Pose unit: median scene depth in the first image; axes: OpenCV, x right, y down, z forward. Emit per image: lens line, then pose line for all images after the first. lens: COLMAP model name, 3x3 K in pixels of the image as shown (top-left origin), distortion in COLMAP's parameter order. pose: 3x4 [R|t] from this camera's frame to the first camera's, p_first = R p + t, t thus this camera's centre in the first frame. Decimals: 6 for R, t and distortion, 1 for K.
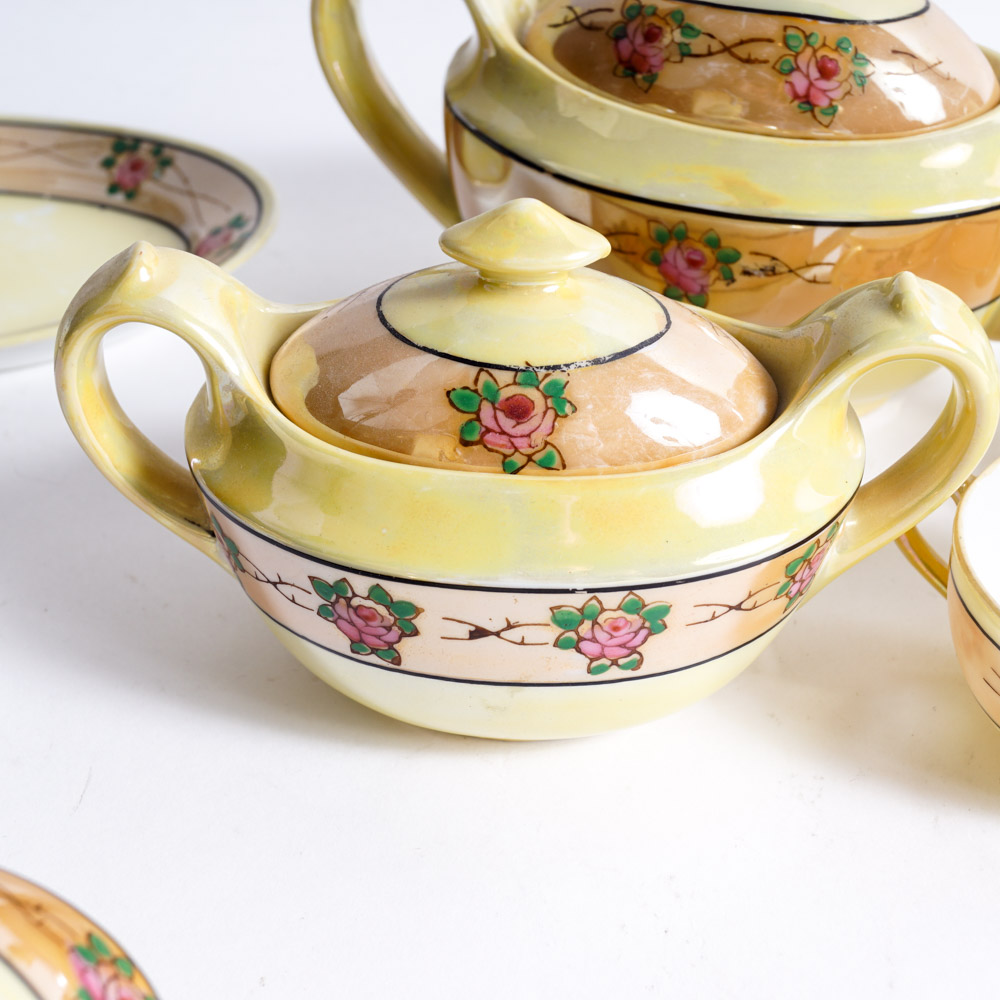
lens RADIAL K [[2006.5, 0, 479.6], [0, 2006.5, 504.2], [0, 0, 1]] dist [-0.037060, 0.000000]
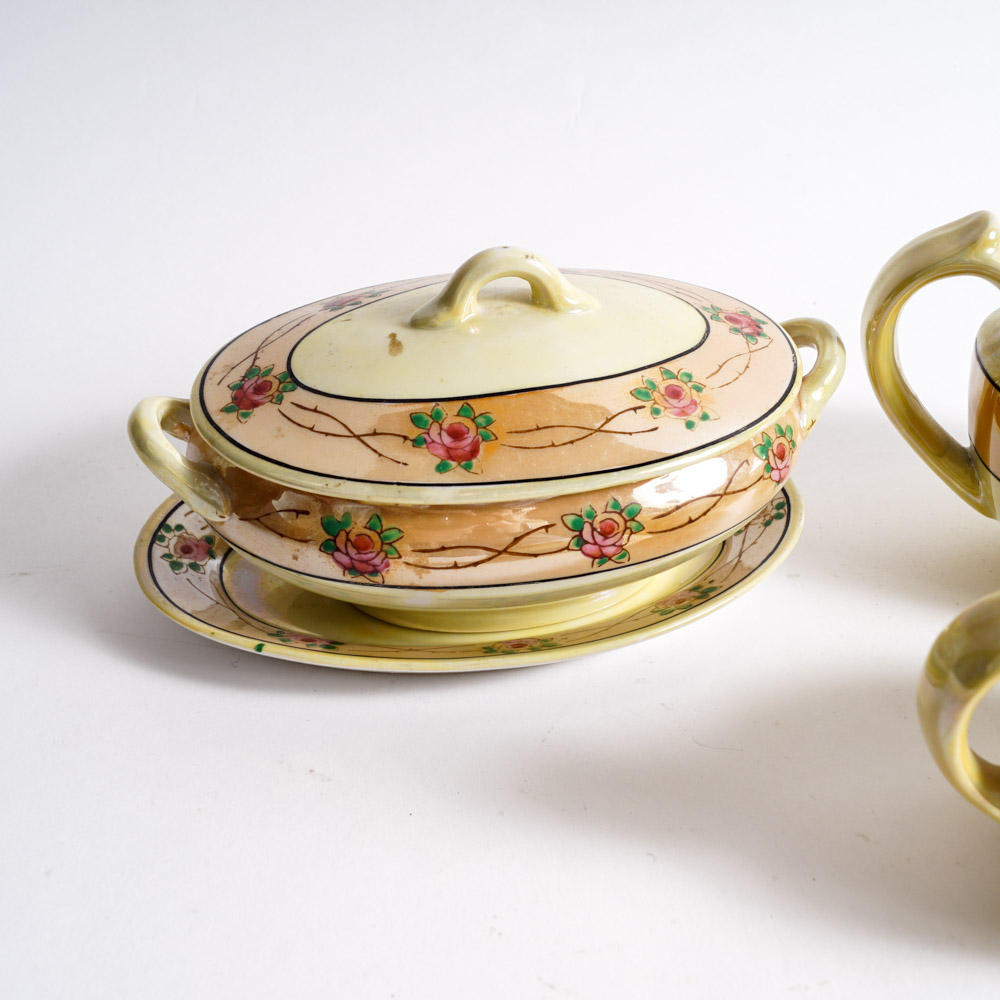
lens RADIAL K [[1339.4, 0, 492.9], [0, 1339.4, 516.1], [0, 0, 1]] dist [-0.076093, 0.000000]
pose [[0.986222, -0.096193, 0.134584, -0.484587], [0.098174, 0.995136, -0.008147, -0.168200], [-0.133146, 0.021247, 0.990869, 0.267453]]
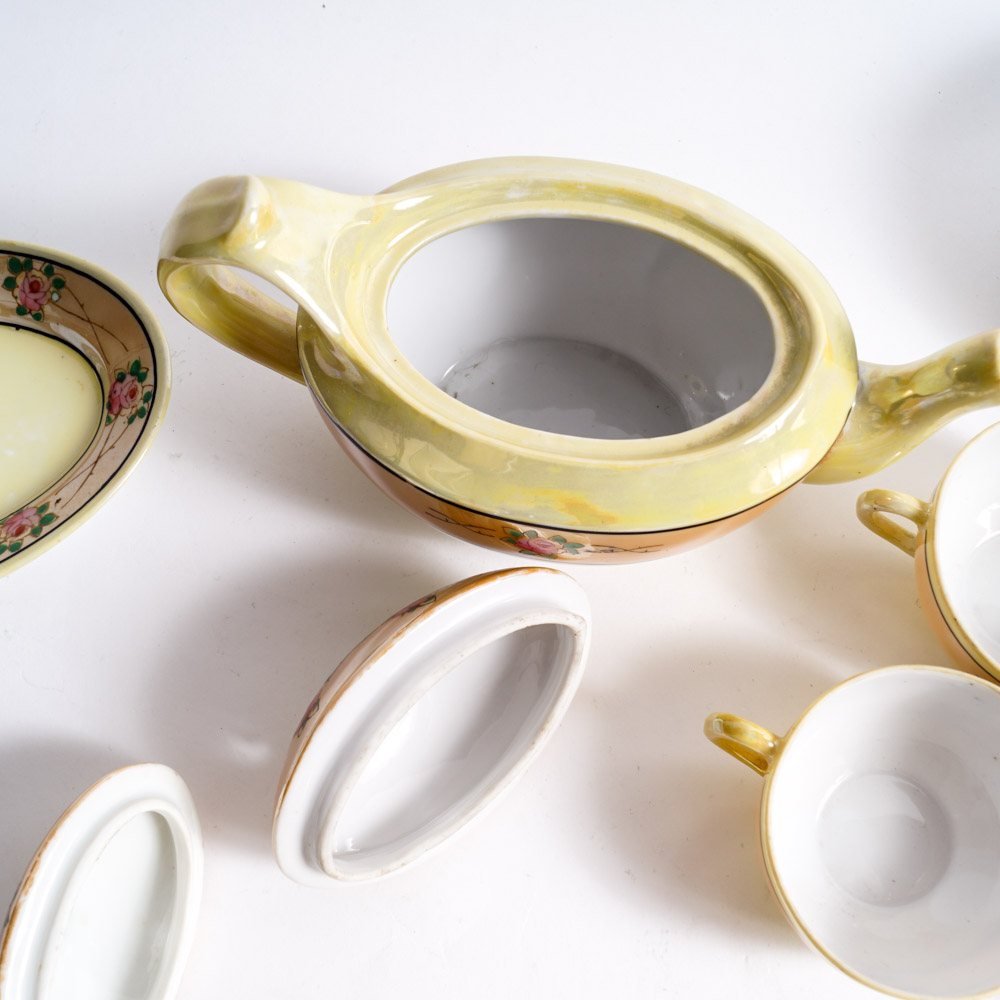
lens RADIAL K [[1242.3, 0, 473.3], [0, 1242.3, 536.6], [0, 0, 1]] dist [-0.090627, 0.000000]
pose [[0.988531, -0.148318, 0.028414, 0.046665], [0.105776, 0.814324, 0.570691, -0.557263], [-0.107782, -0.561140, 0.820673, 0.415682]]
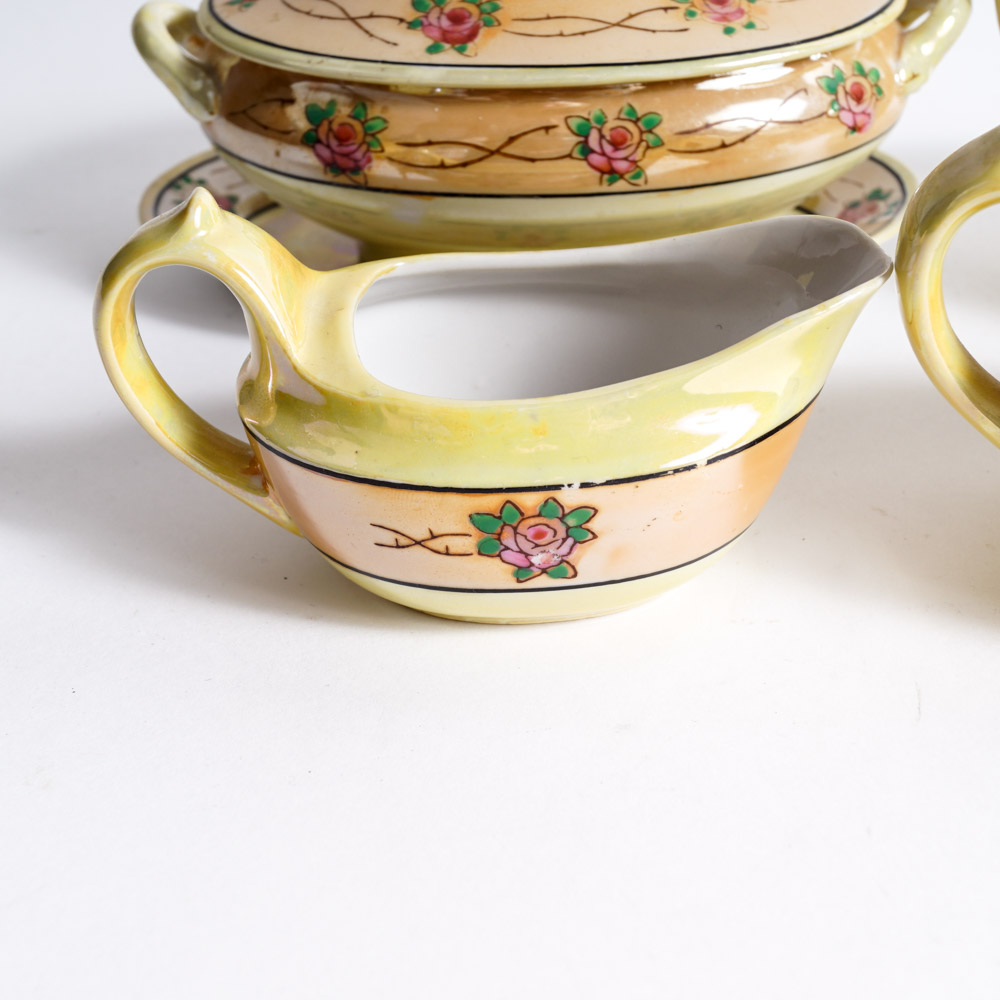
lens RADIAL K [[1786.6, 0, 486.5], [0, 1786.6, 524.5], [0, 0, 1]] dist [-0.048874, 0.000000]
pose [[0.997134, 0.005048, -0.075493, -0.306747], [-0.009814, 0.997972, -0.062901, 0.102142], [0.075022, 0.063461, 0.995160, 0.129782]]
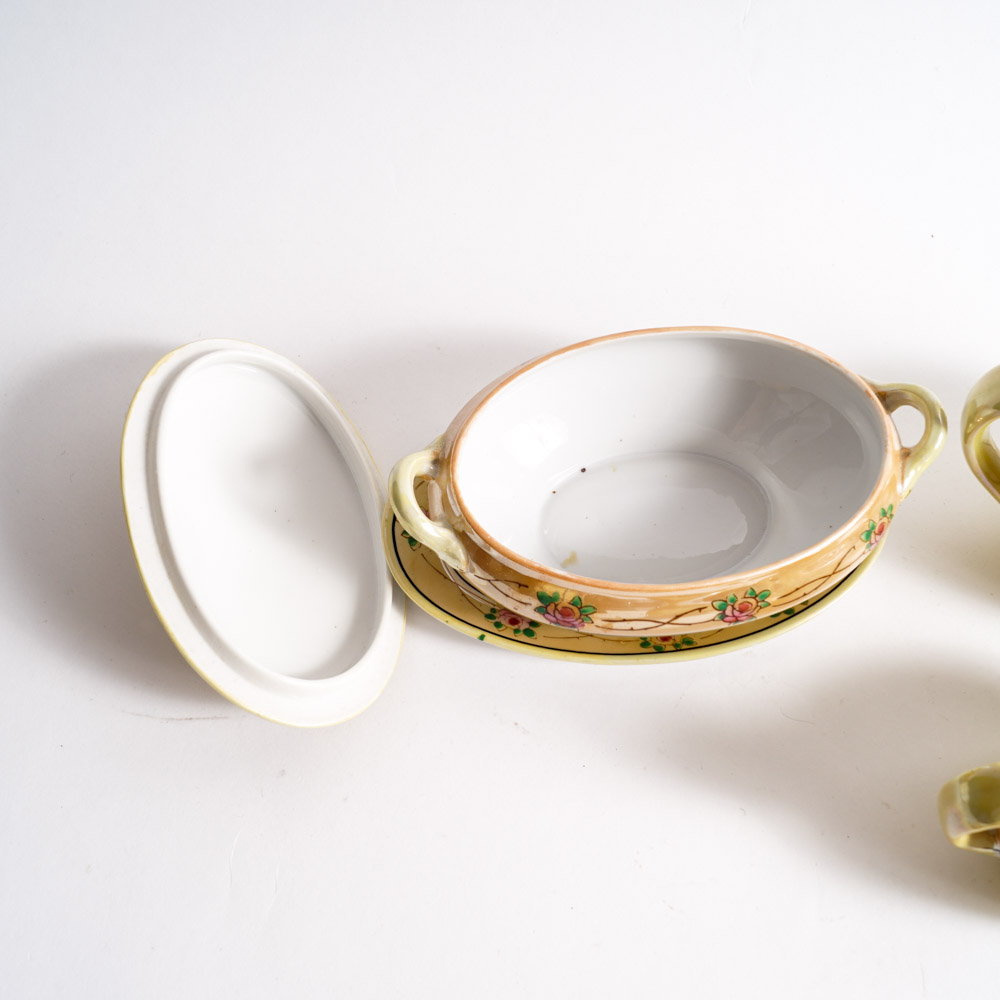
lens RADIAL K [[1188.0, 0, 497.6], [0, 1188.0, 512.0], [0, 0, 1]] dist [-0.090676, 0.000000]
pose [[0.996337, -0.074812, 0.041420, -0.545826], [0.050034, 0.902815, 0.427108, -0.657927], [-0.069347, -0.423472, 0.903251, 0.222659]]
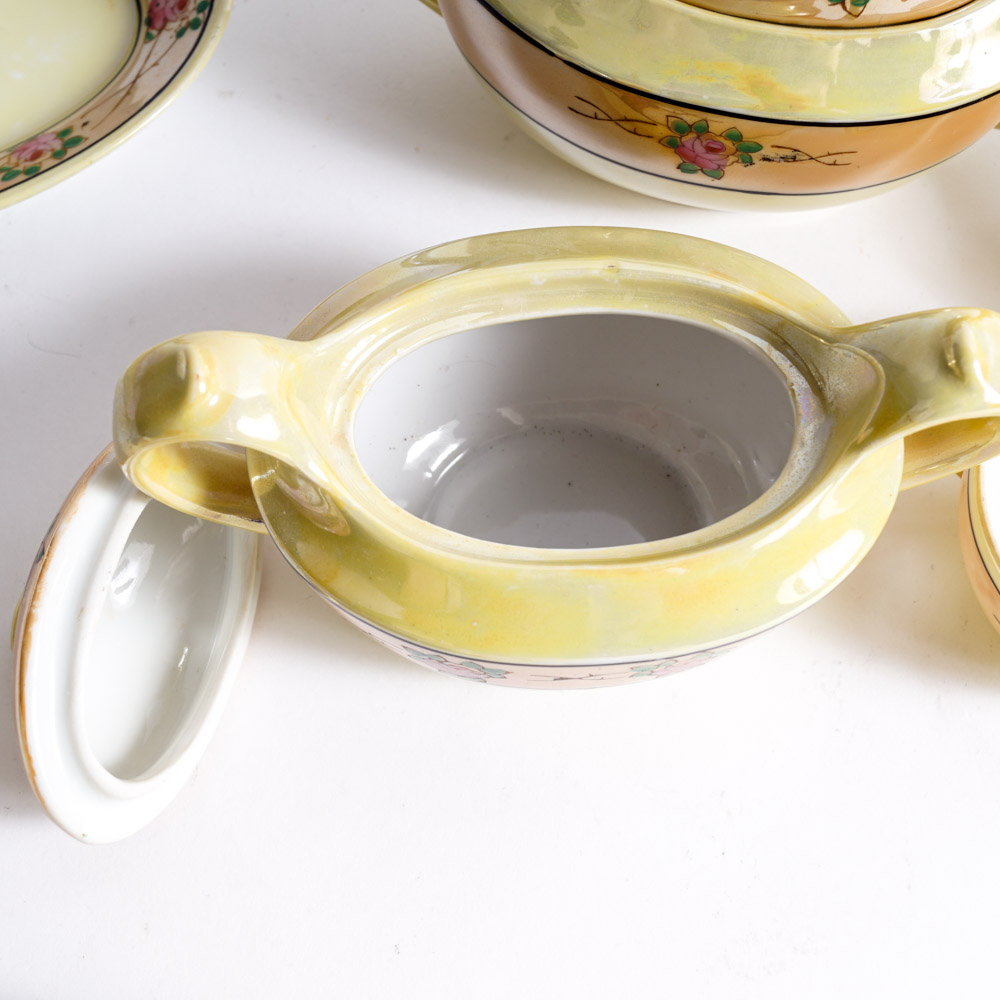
lens RADIAL K [[1786.6, 0, 484.8], [0, 1786.6, 529.1], [0, 0, 1]] dist [-0.048874, 0.000000]
pose [[0.991859, -0.106948, 0.069128, -0.084838], [0.054131, 0.845444, 0.531313, -0.440015], [-0.115267, -0.523245, 0.844350, 0.186180]]
